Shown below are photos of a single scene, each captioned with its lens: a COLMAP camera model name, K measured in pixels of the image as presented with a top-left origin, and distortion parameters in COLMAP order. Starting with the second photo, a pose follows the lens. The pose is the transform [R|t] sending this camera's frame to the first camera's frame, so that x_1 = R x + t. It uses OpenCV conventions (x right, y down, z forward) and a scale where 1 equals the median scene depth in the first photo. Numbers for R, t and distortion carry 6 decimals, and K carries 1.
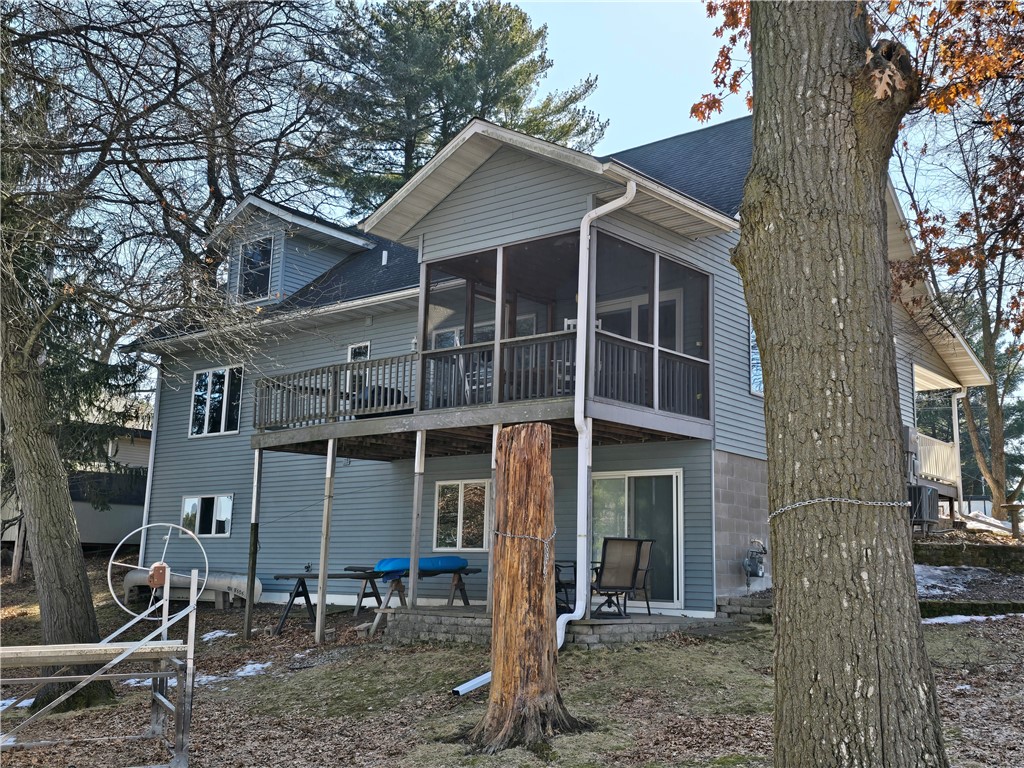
lens RADIAL K [[1091.0, 0, 512.0], [0, 1091.0, 384.0], [0, 0, 1]] dist [0.170601, -0.029325]
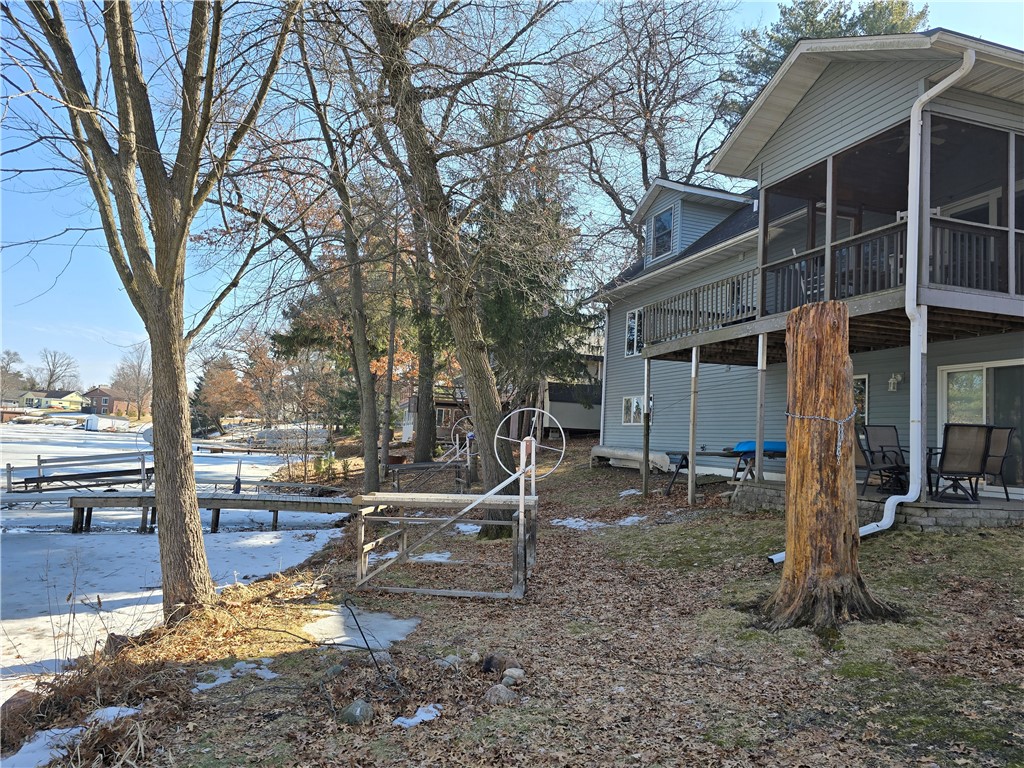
lens RADIAL K [[699.7, 0, 512.0], [0, 699.7, 384.0], [0, 0, 1]] dist [0.087443, -0.045281]
pose [[0.866920, -0.027535, -0.497686, 0.069025], [0.063682, 0.996409, 0.055799, 0.042215], [0.494362, -0.080067, 0.865561, 0.235944]]
